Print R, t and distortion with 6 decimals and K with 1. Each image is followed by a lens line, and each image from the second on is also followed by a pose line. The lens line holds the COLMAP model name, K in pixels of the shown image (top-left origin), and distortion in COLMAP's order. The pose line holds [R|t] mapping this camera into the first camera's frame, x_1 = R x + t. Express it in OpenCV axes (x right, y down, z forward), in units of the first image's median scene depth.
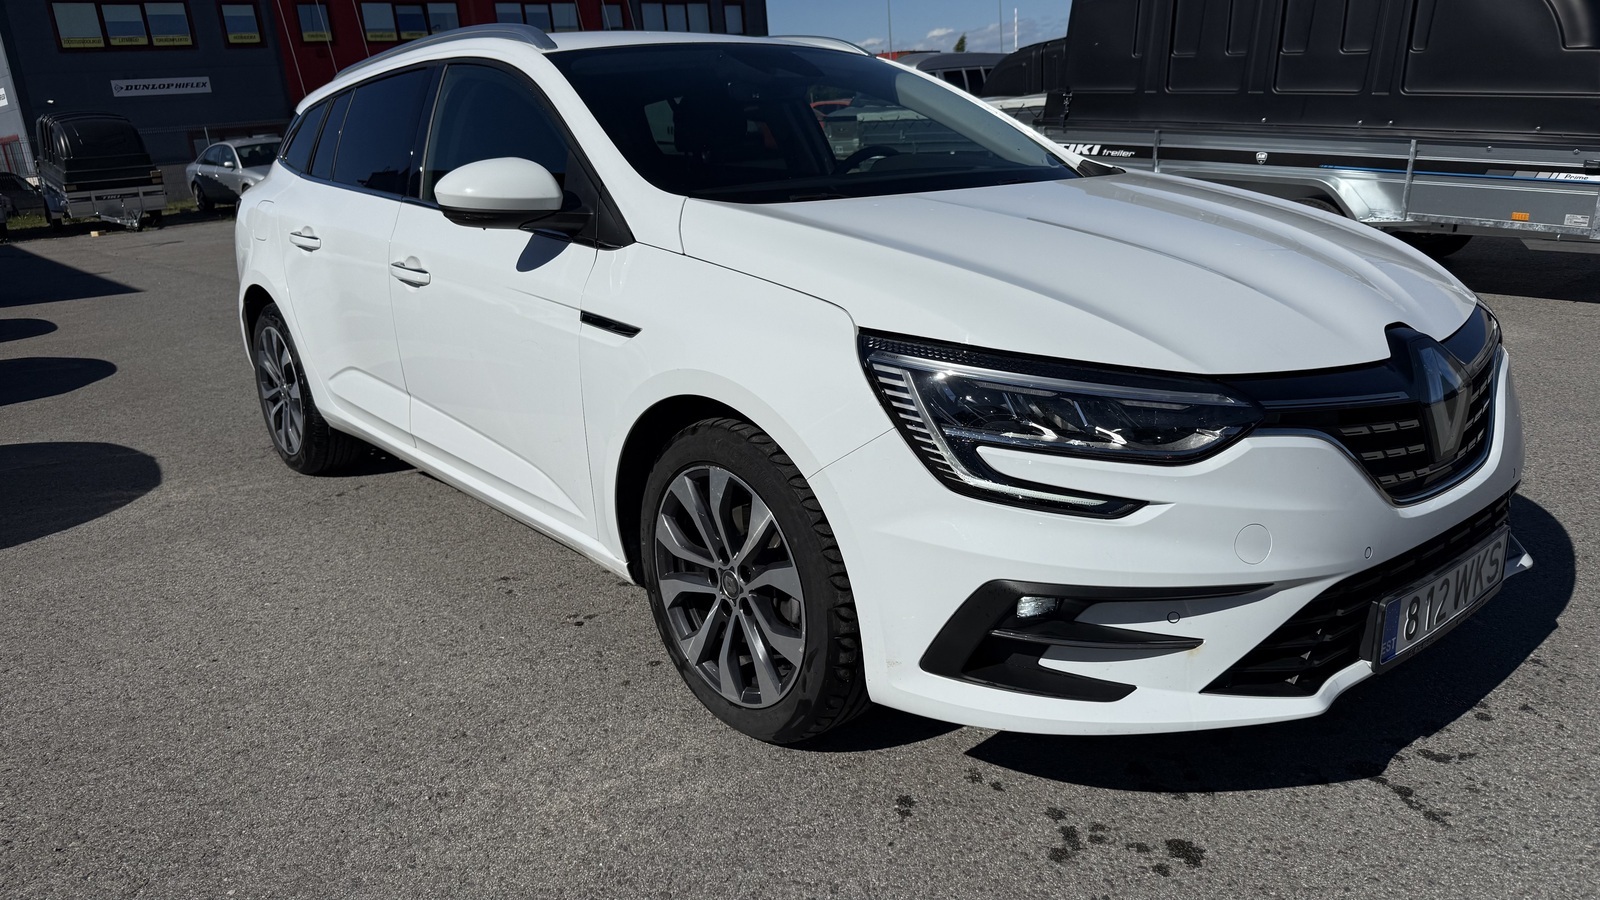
lens RADIAL K [[1123.6, 0, 800.0], [0, 1123.6, 450.0], [0, 0, 1]] dist [0.087896, -0.140536]
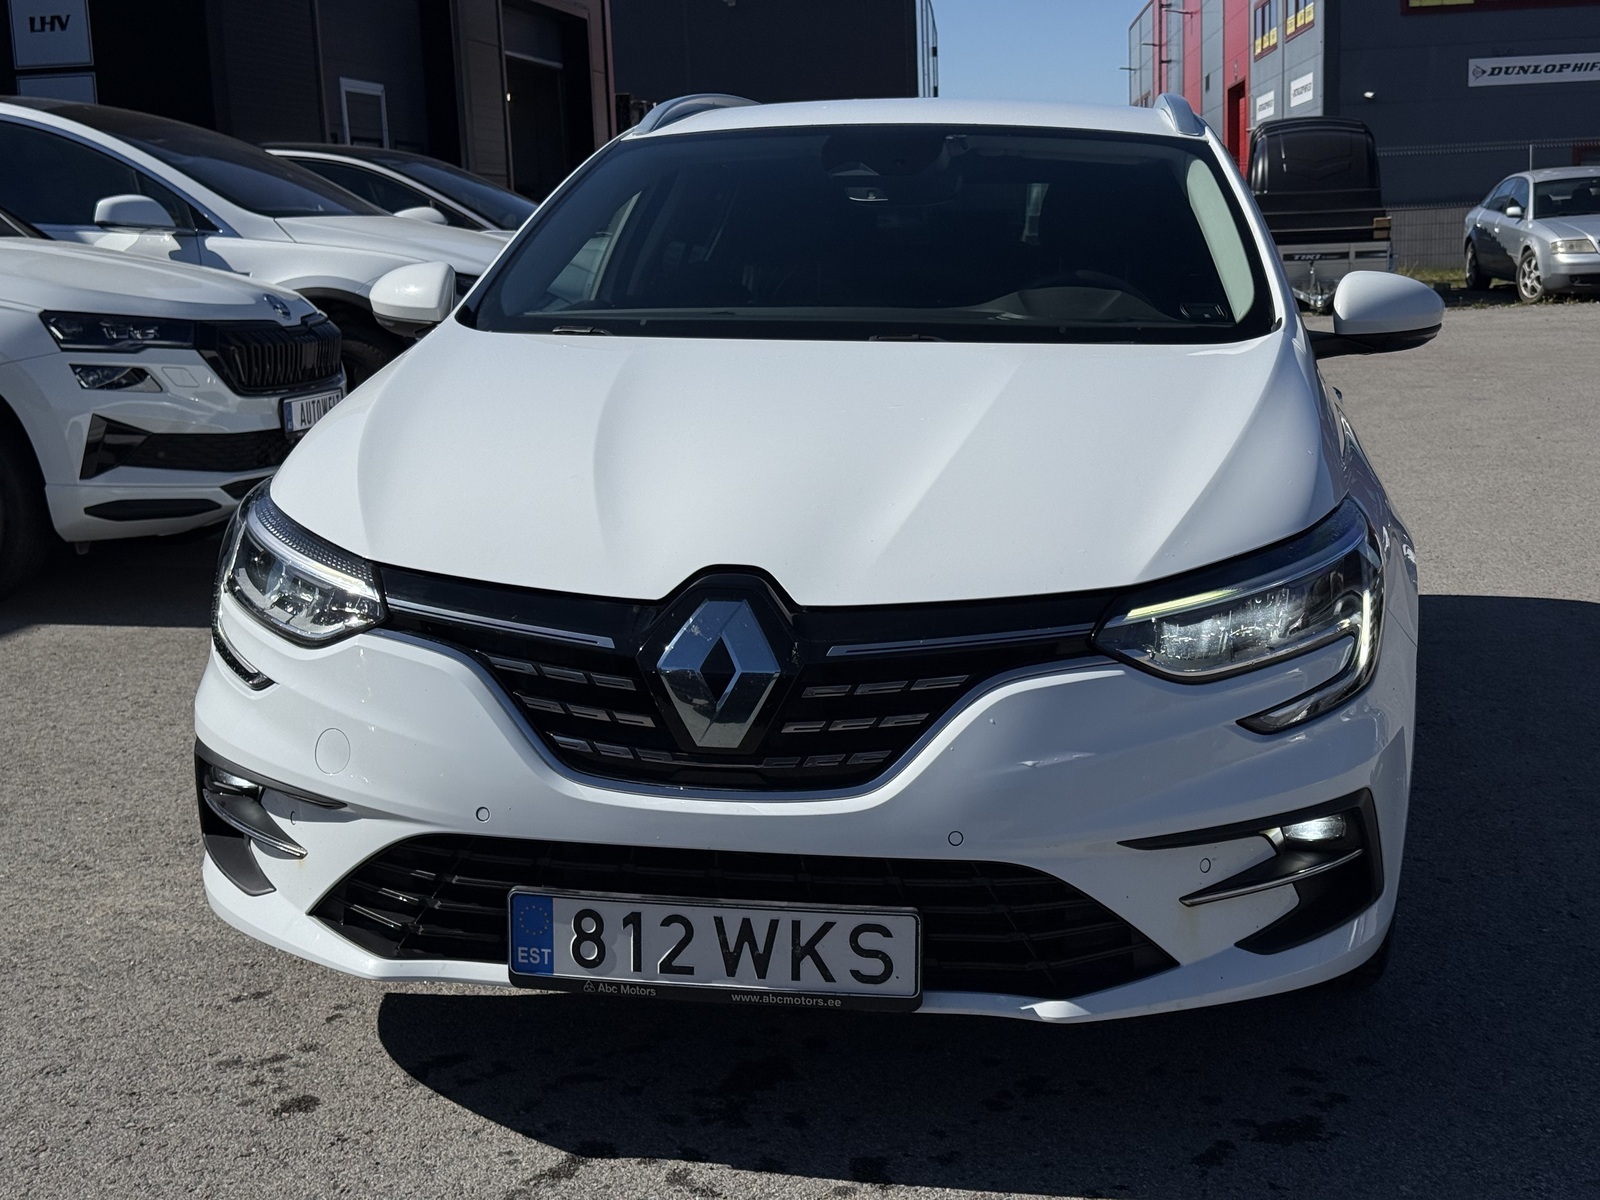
lens RADIAL K [[2257.3, 0, 800.0], [0, 2257.3, 600.0], [0, 0, 1]] dist [0.023921, -0.053226]
pose [[0.650155, 0.166123, -0.741419, 1.241559], [-0.219511, 0.975263, 0.026028, -0.101351], [0.727402, 0.145827, 0.670538, 0.050885]]
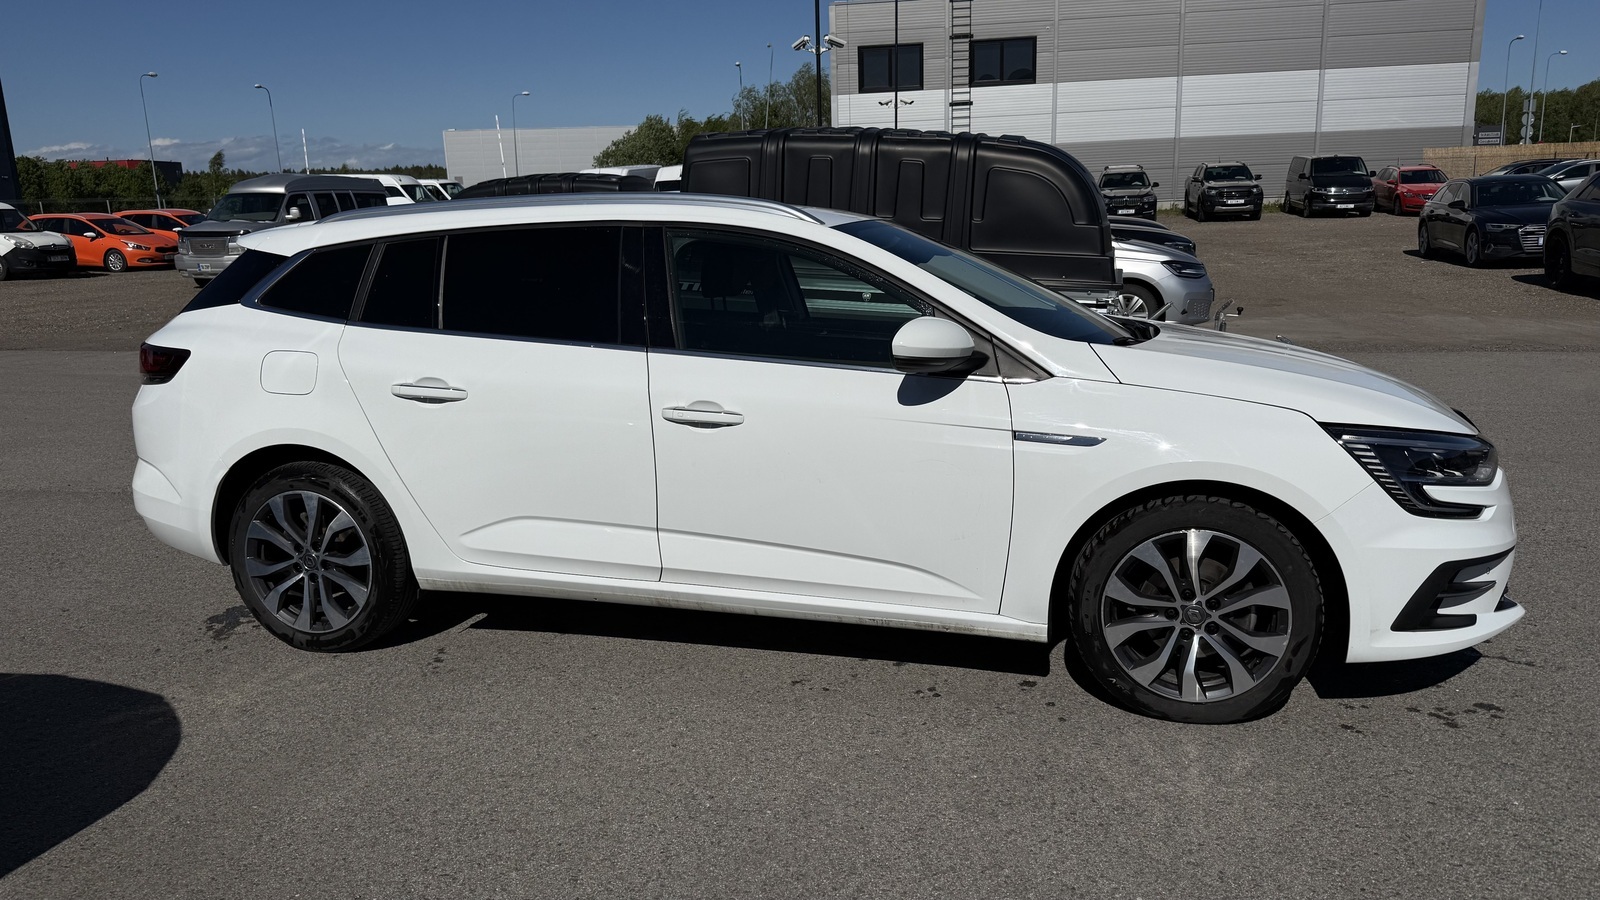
lens RADIAL K [[1123.6, 0, 800.0], [0, 1123.6, 450.0], [0, 0, 1]] dist [0.087896, -0.140536]
pose [[0.808586, -0.077376, 0.583268, -1.051317], [0.136955, 0.988837, -0.058683, -0.055666], [-0.572216, 0.127332, 0.810157, 0.096368]]
